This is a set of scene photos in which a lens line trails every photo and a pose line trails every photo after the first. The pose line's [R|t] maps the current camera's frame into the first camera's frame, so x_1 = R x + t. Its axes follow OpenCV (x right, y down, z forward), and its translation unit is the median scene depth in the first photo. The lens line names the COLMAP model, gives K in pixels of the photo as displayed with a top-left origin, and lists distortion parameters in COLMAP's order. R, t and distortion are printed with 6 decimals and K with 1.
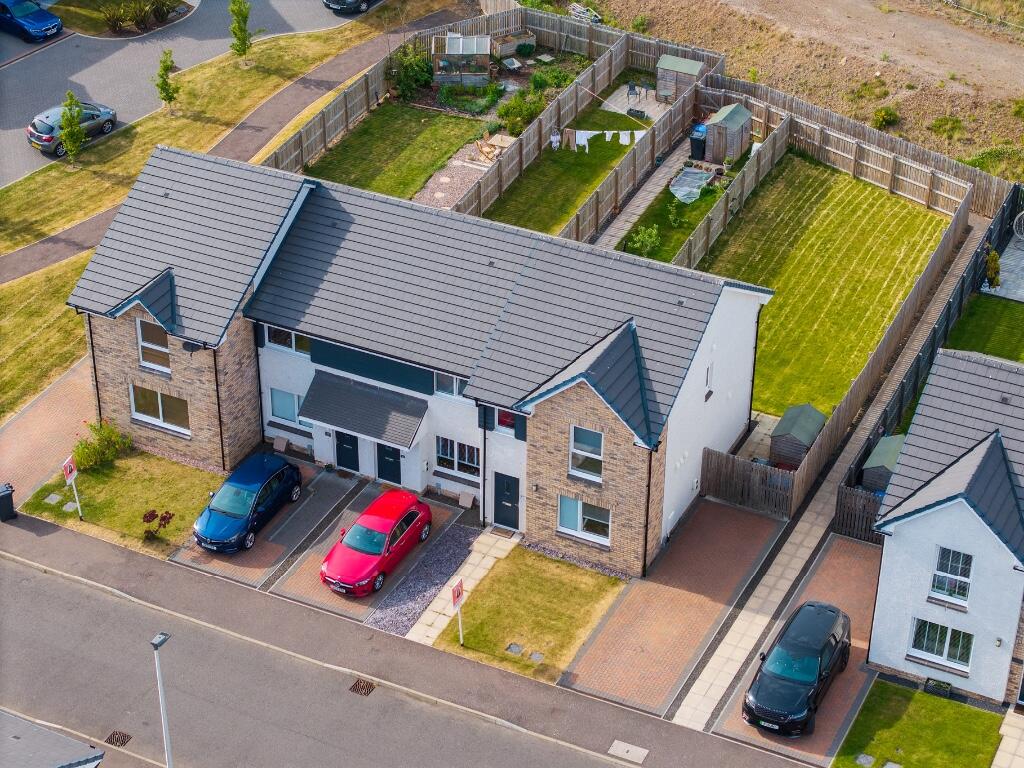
lens RADIAL K [[2071.9, 0, 512.0], [0, 2071.9, 384.0], [0, 0, 1]] dist [-0.420497, 3.238433]
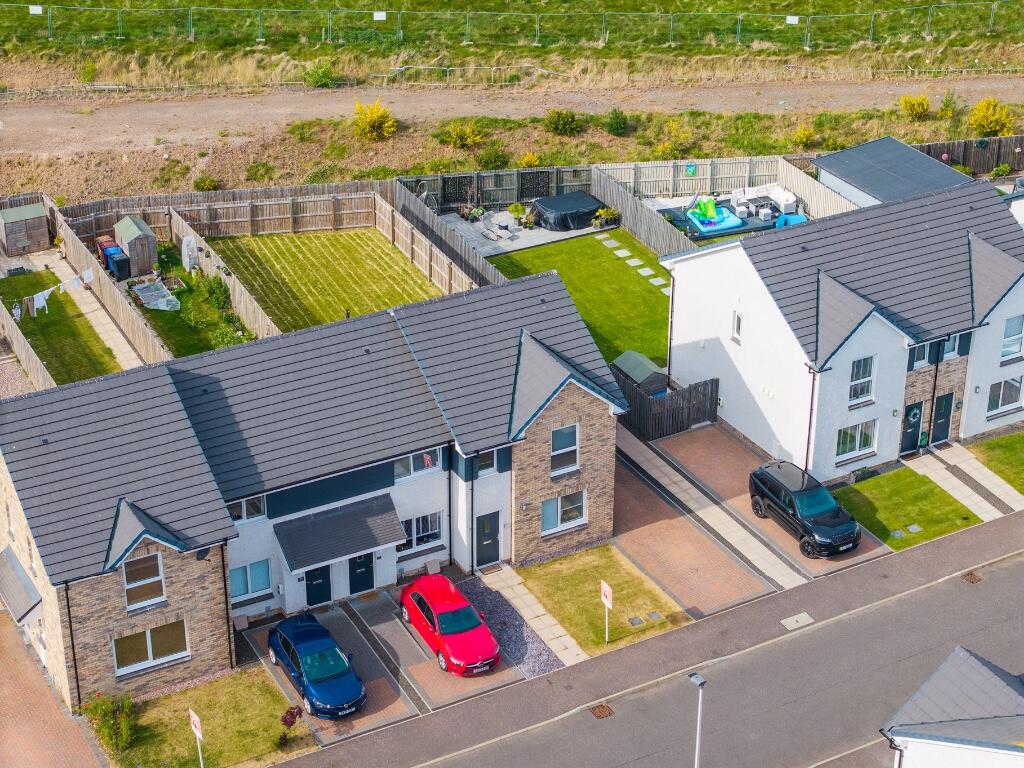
lens RADIAL K [[2071.9, 0, 512.0], [0, 2071.9, 384.0], [0, 0, 1]] dist [-0.420497, 3.238433]
pose [[0.576648, -0.398950, 0.712963, -0.718493], [0.443944, 0.885599, 0.136486, -0.153296], [-0.685850, 0.237811, 0.687790, 0.233013]]
